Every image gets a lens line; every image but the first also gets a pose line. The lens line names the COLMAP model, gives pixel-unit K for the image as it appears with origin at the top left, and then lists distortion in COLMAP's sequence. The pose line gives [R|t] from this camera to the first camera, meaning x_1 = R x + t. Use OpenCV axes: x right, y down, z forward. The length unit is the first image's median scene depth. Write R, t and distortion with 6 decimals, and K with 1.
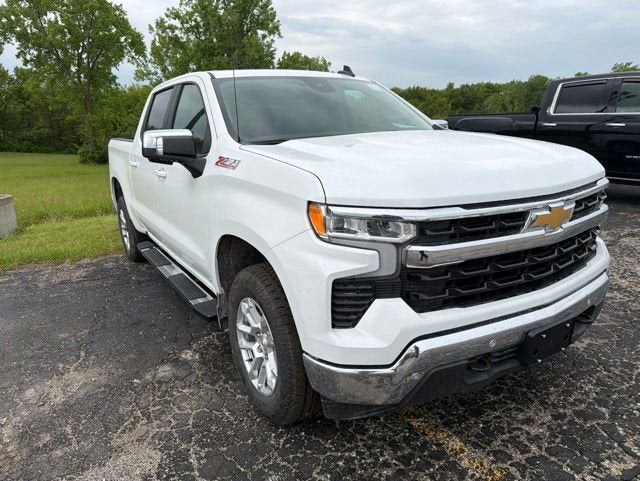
lens RADIAL K [[454.0, 0, 324.4], [0, 454.0, 240.8], [0, 0, 1]] dist [0.023725, -0.029016]
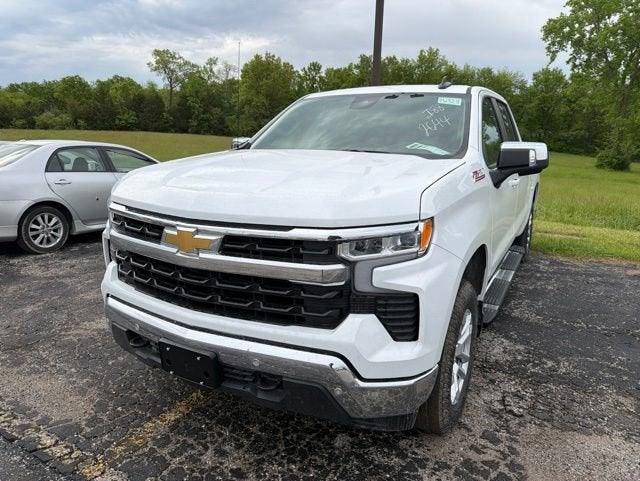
lens RADIAL K [[454.0, 0, 323.2], [0, 454.0, 237.5], [0, 0, 1]] dist [0.023725, -0.029016]
pose [[0.481085, 0.237515, -0.843886, 1.172836], [-0.246871, 0.960349, 0.129557, -0.207771], [0.841197, 0.146003, 0.520645, 0.569311]]
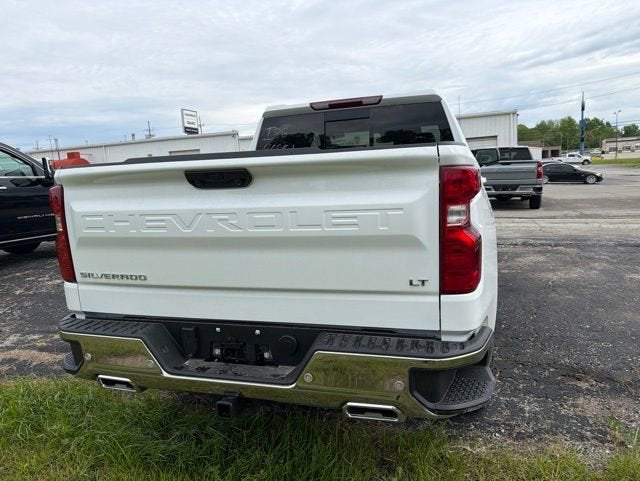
lens RADIAL K [[454.0, 0, 323.9], [0, 454.0, 241.5], [0, 0, 1]] dist [0.023725, -0.029016]
pose [[-0.645149, -0.049154, 0.762474, -1.534051], [0.261493, 0.923460, 0.280789, -0.660679], [-0.717917, 0.380532, -0.582916, 3.050703]]
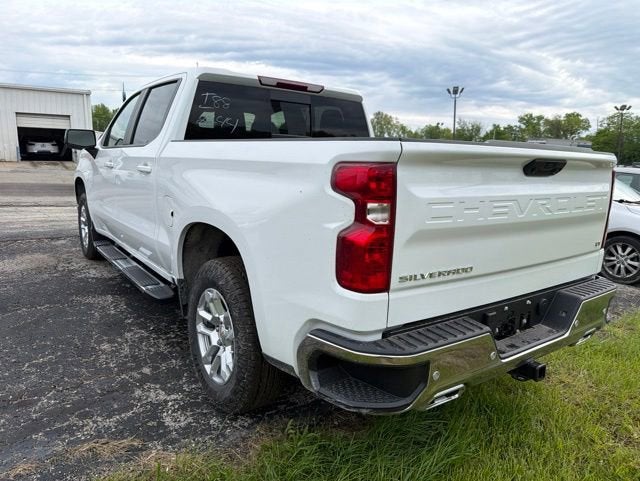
lens RADIAL K [[454.0, 0, 321.2], [0, 454.0, 240.0], [0, 0, 1]] dist [0.023725, -0.029016]
pose [[-0.997954, 0.007270, -0.063528, -0.455521], [-0.020548, 0.904362, 0.426271, -0.809817], [0.060551, 0.426704, -0.902362, 3.459235]]
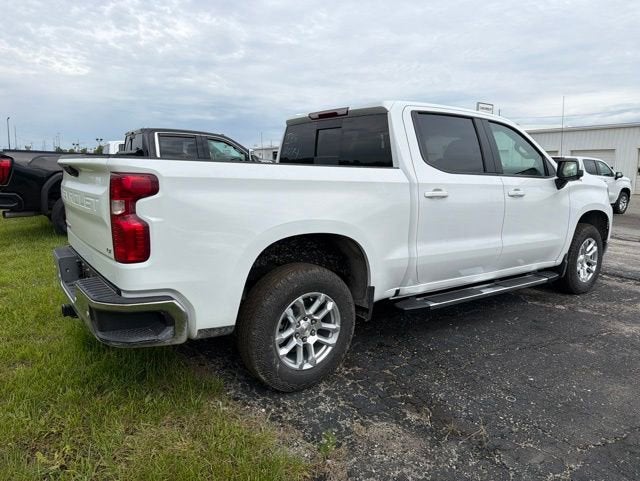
lens RADIAL K [[454.0, 0, 322.3], [0, 454.0, 236.2], [0, 0, 1]] dist [0.023725, -0.029016]
pose [[-0.075371, -0.112344, 0.990807, -2.111493], [0.233731, 0.963961, 0.127080, -0.433626], [-0.969376, 0.241160, -0.046396, 2.197877]]
